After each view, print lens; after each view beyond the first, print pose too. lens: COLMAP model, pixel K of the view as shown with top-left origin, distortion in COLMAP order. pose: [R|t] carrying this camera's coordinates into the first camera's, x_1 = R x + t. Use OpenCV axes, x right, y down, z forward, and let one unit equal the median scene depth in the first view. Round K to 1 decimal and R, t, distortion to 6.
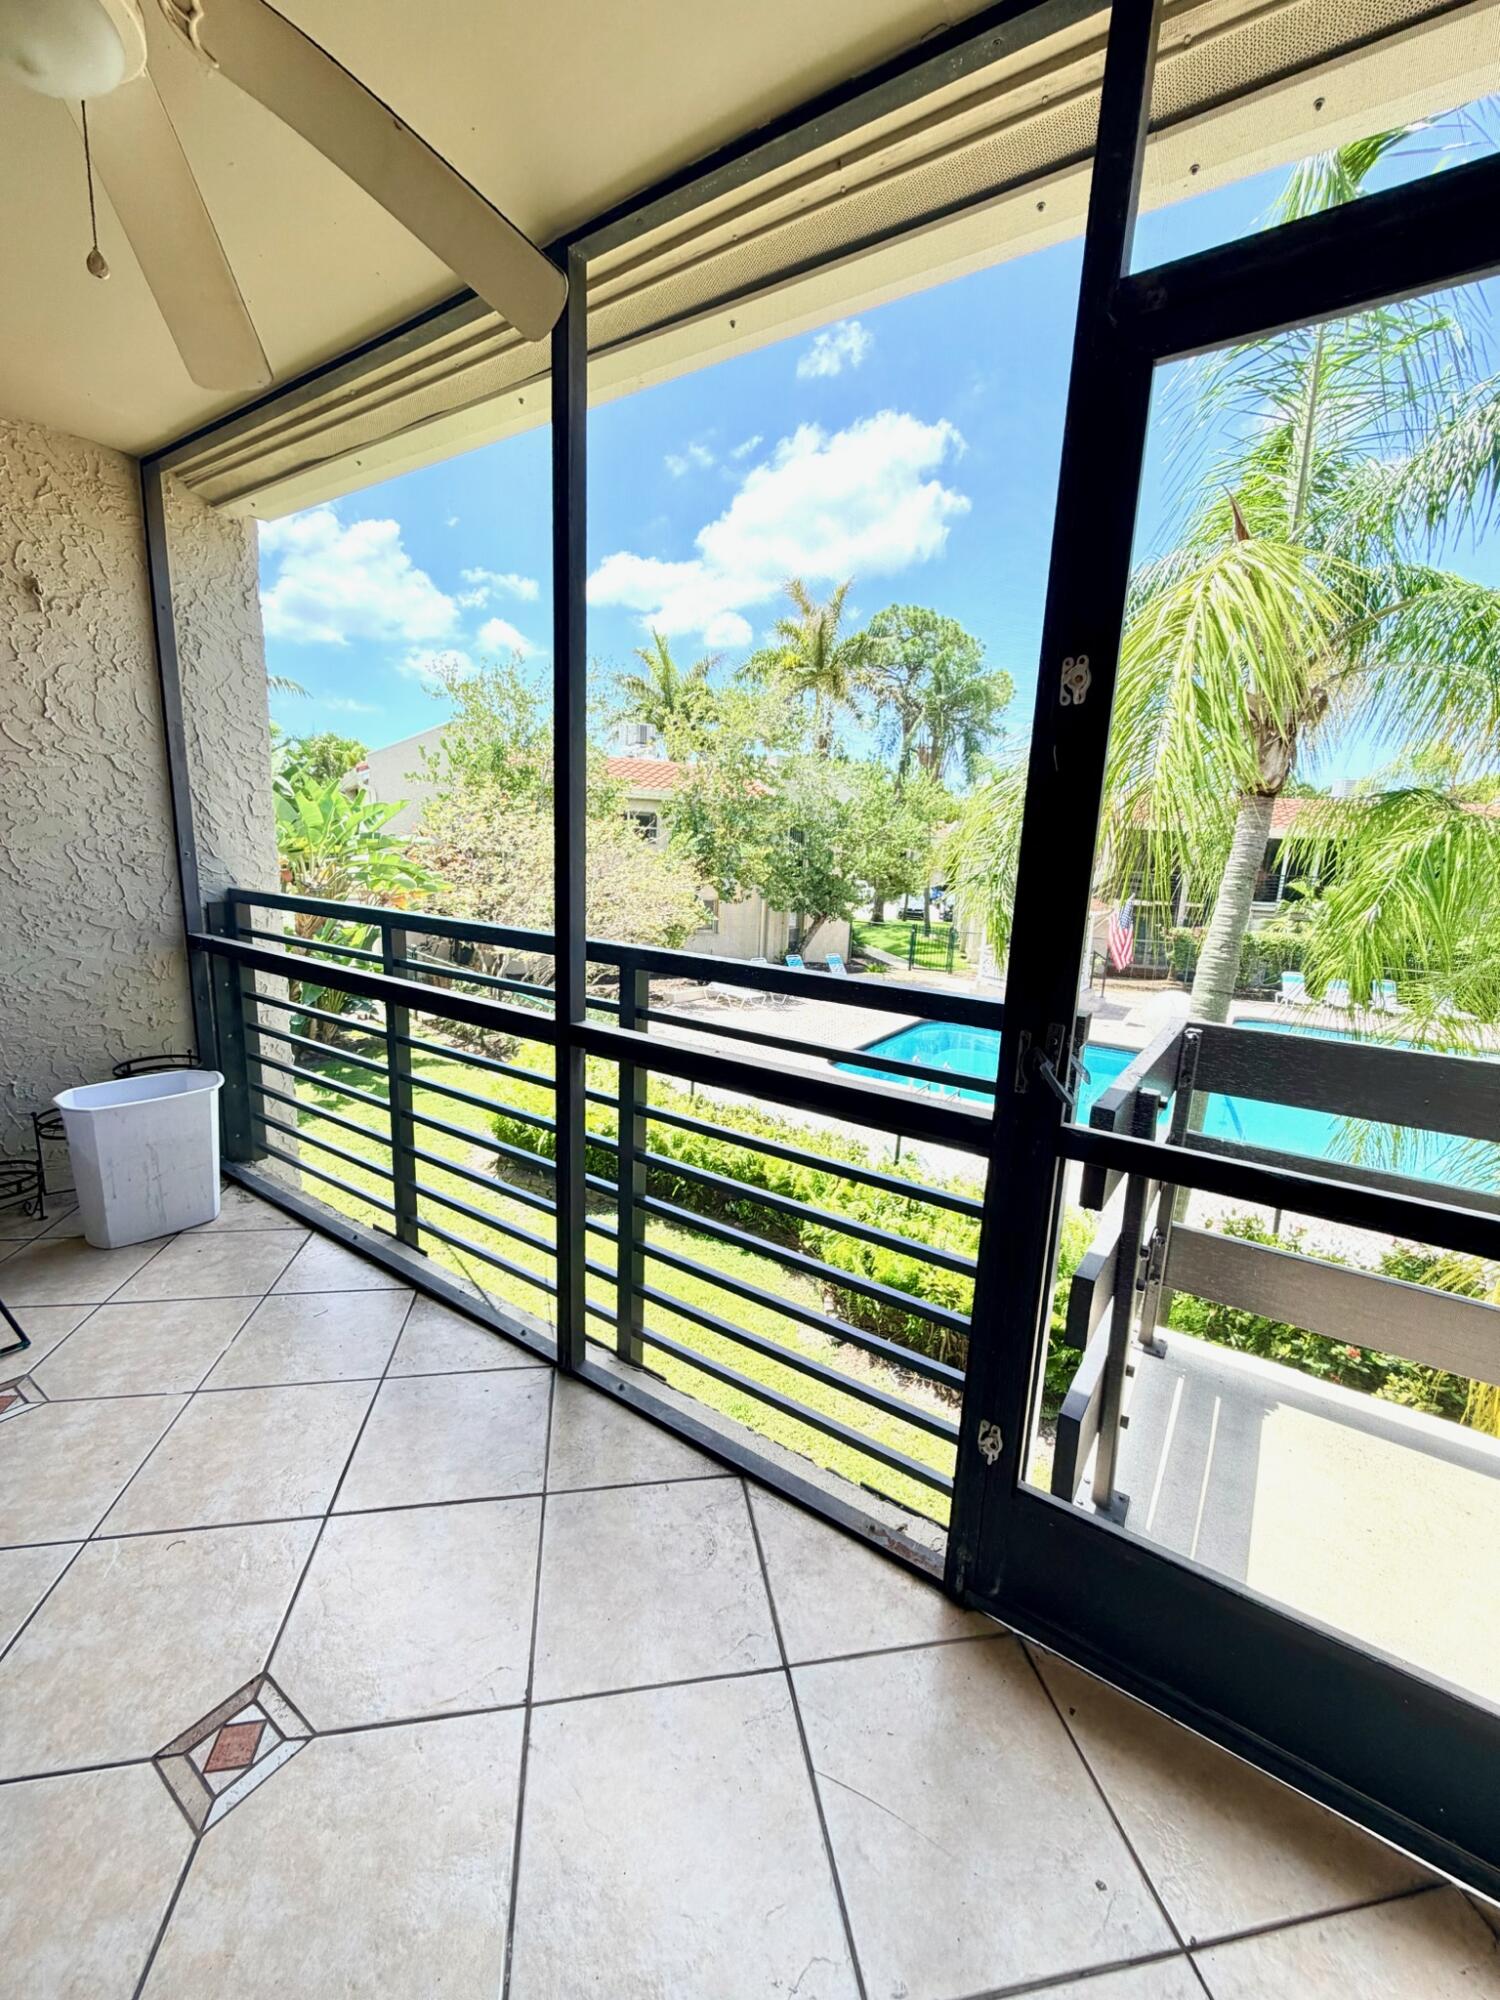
lens RADIAL K [[794.6, 0, 750.0], [0, 794.6, 1000.0], [0, 0, 1]] dist [-0.002654, -0.000105]
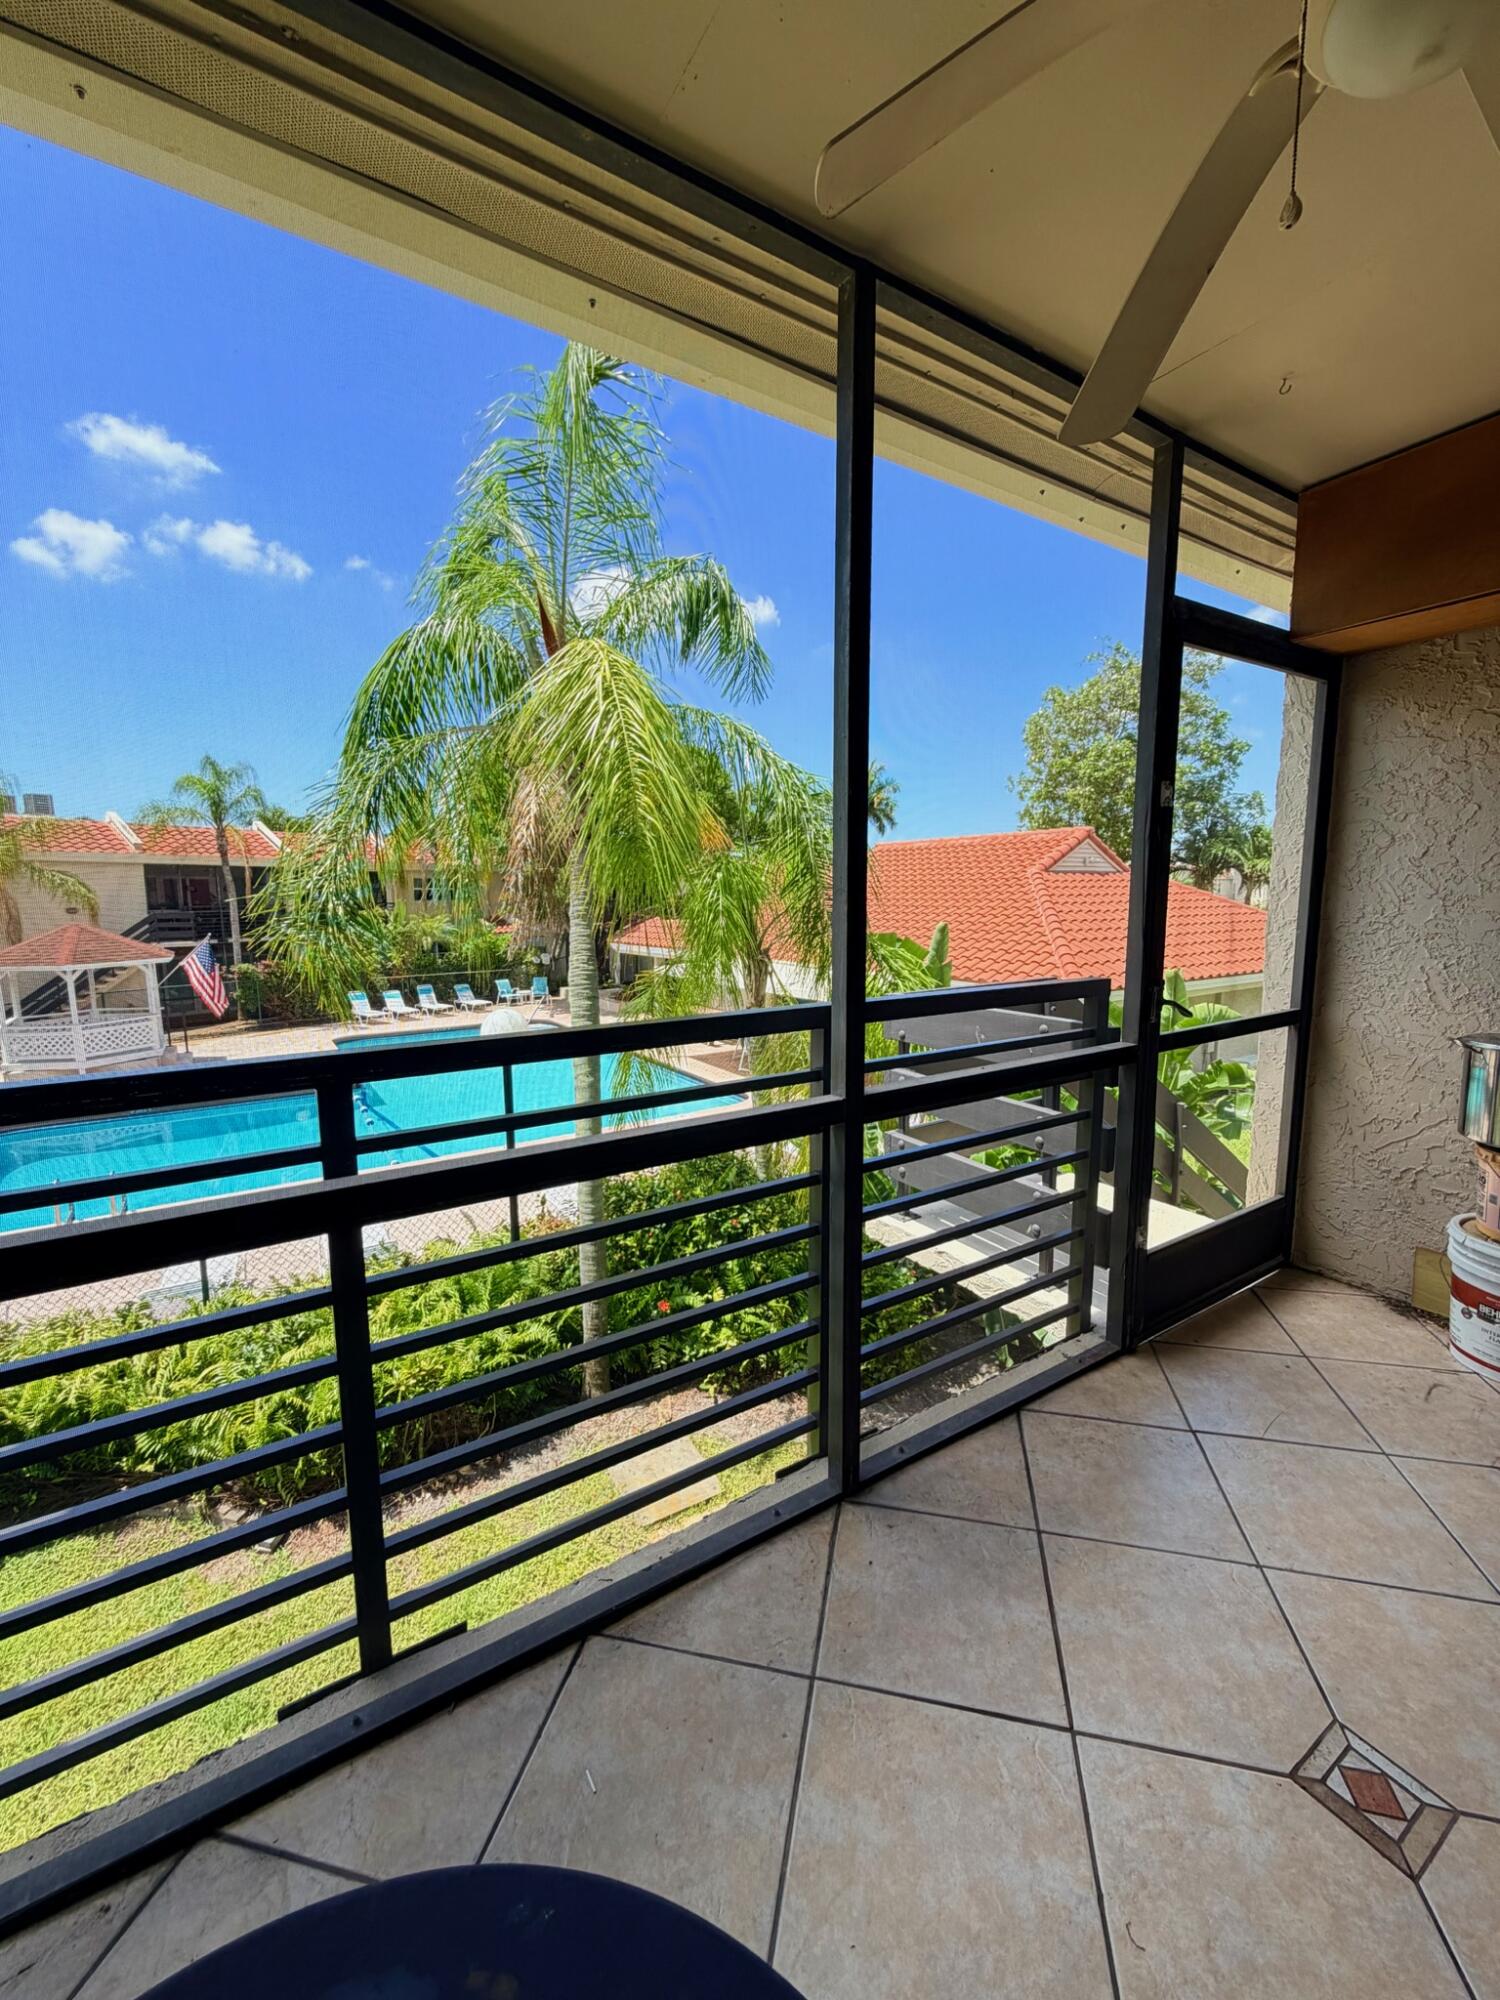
lens RADIAL K [[795.0, 0, 751.8], [0, 795.0, 994.6], [0, 0, 1]] dist [0.000506, 0.000351]
pose [[0.397055, -0.162047, 0.903376, -1.238499], [0.198331, 0.976182, 0.087936, -0.213852], [-0.896110, 0.144252, 0.419737, 0.819888]]
